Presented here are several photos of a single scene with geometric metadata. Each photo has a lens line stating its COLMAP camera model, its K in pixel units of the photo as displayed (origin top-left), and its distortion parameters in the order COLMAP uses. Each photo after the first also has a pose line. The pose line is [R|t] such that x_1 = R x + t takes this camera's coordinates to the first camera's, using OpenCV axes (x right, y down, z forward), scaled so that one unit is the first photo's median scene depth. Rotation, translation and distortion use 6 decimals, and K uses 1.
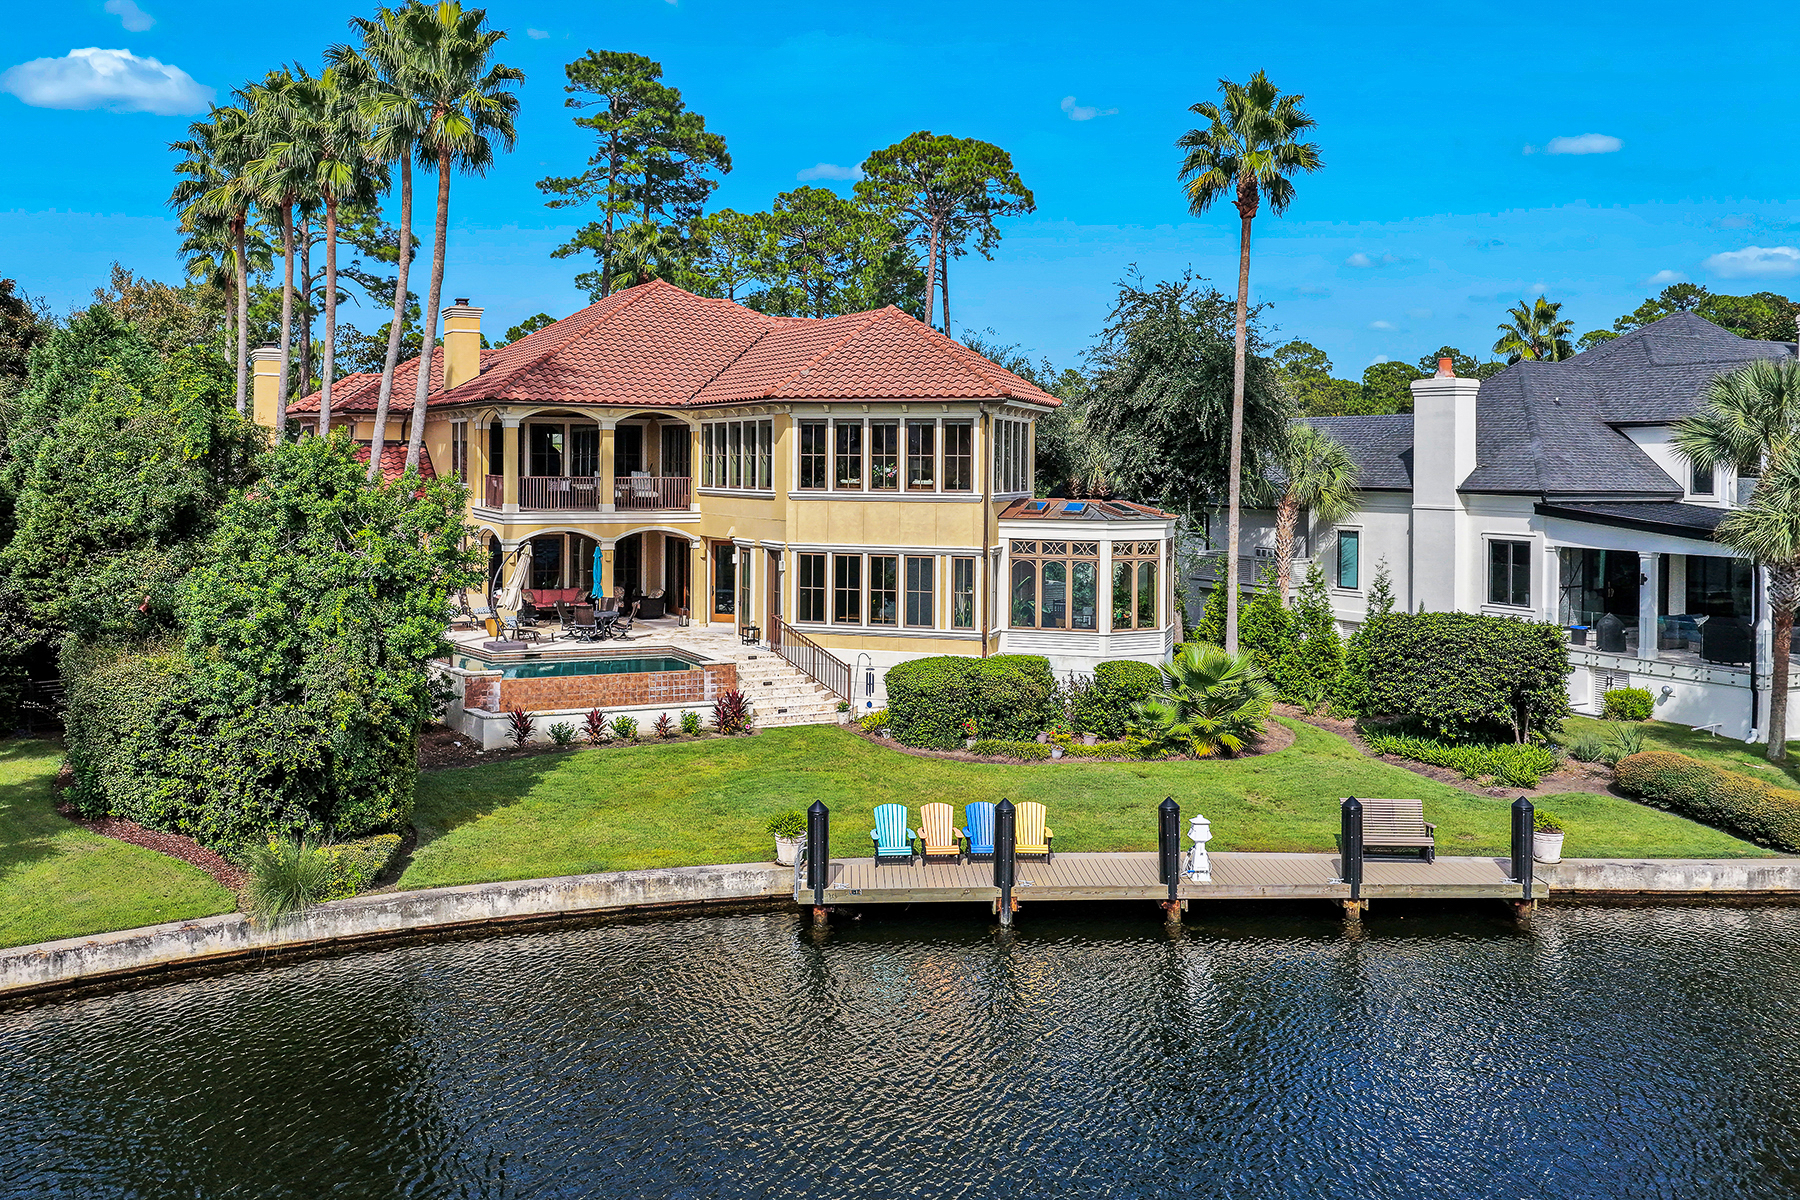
lens RADIAL K [[1525.1, 0, 900.8], [0, 1525.1, 474.9], [0, 0, 1]] dist [-0.000028, 0.002562]
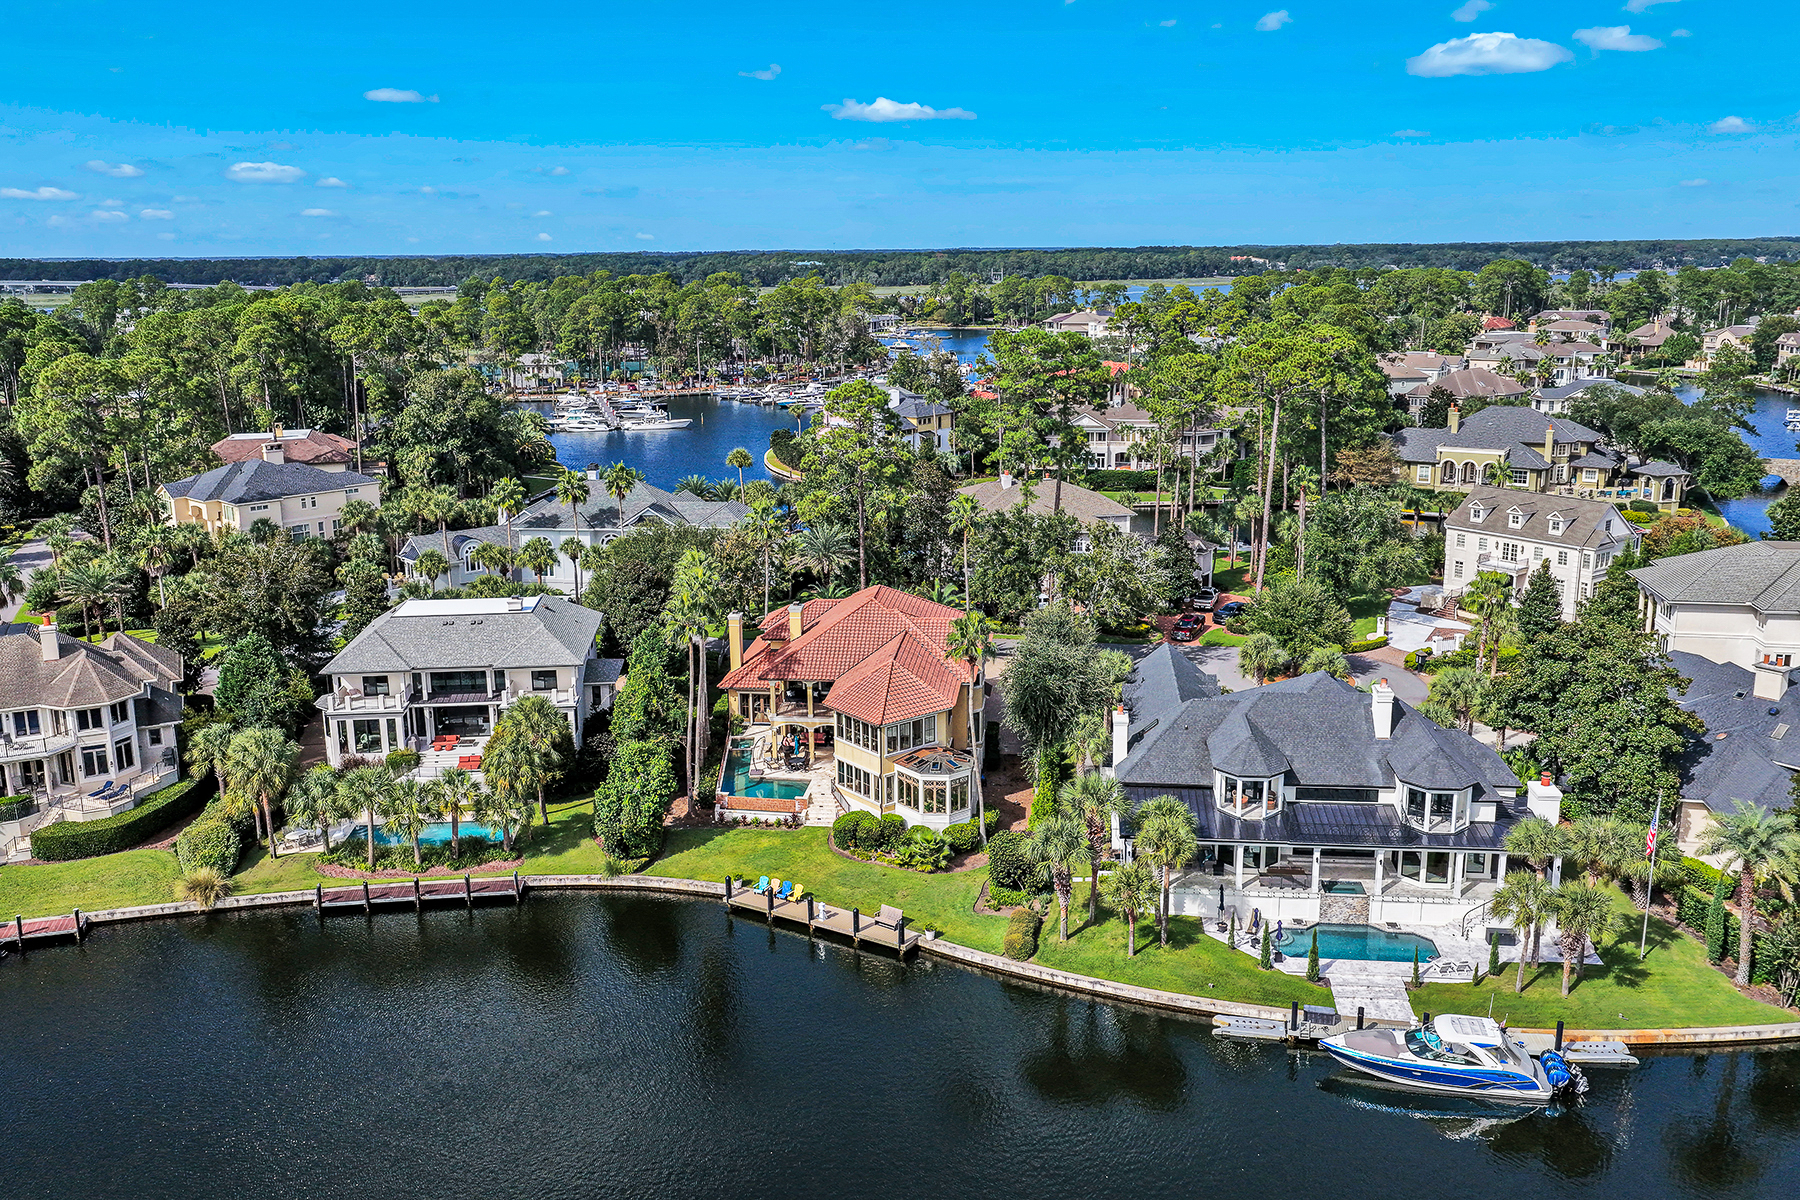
lens RADIAL K [[1525.7, 0, 900.6], [0, 1525.7, 521.3], [0, 0, 1]] dist [-0.004978, 0.014776]
pose [[0.818304, 0.084683, -0.568513, 1.559653], [0.014140, 0.985822, 0.167196, -0.834095], [0.574612, -0.144856, 0.805505, -1.065237]]
